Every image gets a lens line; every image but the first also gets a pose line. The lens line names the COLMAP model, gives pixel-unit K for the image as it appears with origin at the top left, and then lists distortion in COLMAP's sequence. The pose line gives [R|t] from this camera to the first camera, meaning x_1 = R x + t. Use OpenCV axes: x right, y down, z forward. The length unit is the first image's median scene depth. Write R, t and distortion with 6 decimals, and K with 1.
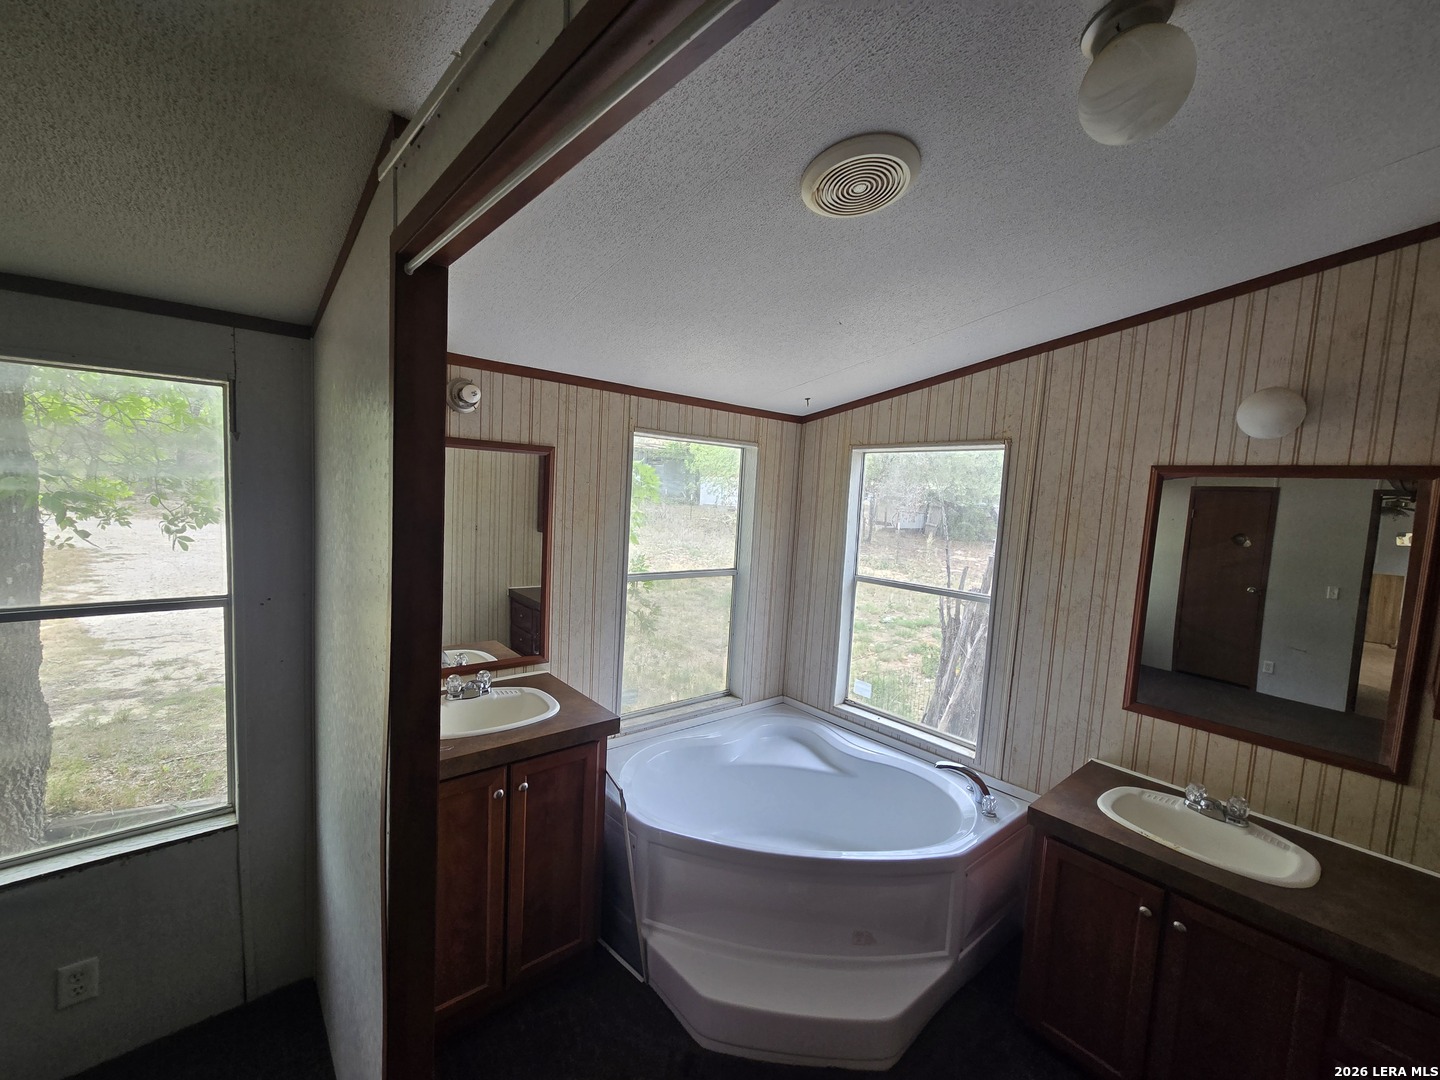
lens RADIAL K [[593.1, 0, 704.9], [0, 593.1, 543.4], [0, 0, 1]] dist [-0.000472, 0.000250]
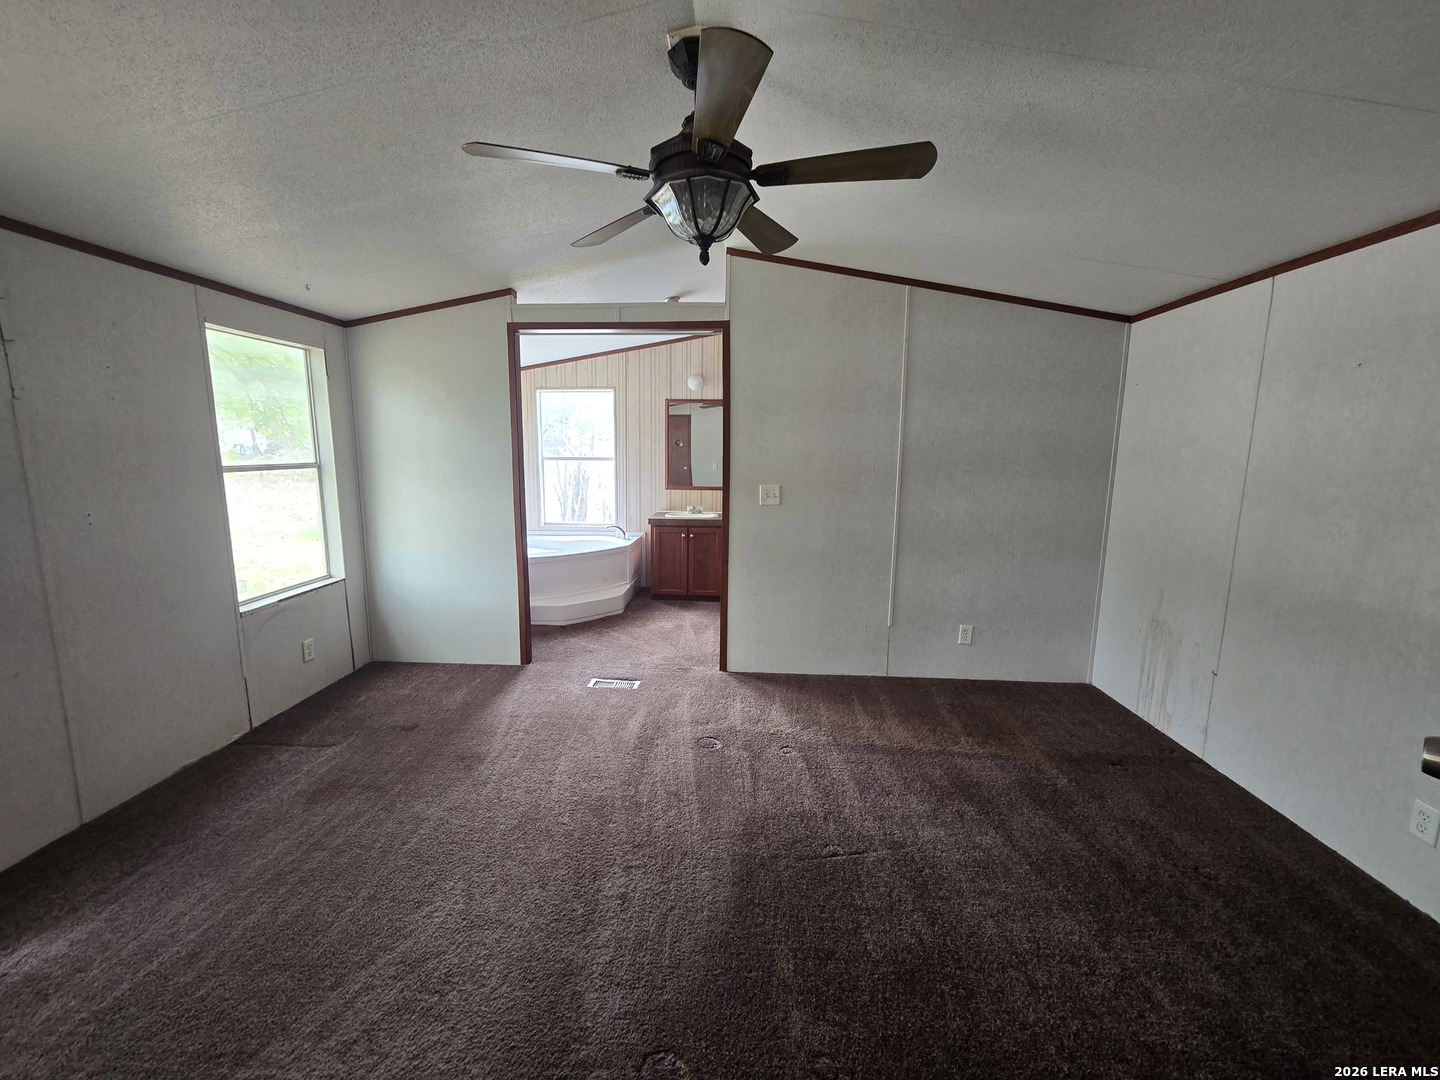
lens RADIAL K [[593.1, 0, 704.9], [0, 593.1, 543.4], [0, 0, 1]] dist [-0.000472, 0.000250]
pose [[0.691512, -0.157419, 0.705004, -1.035924], [0.090183, 0.987144, 0.131961, 0.163321], [-0.716714, -0.027673, 0.696818, -0.954102]]
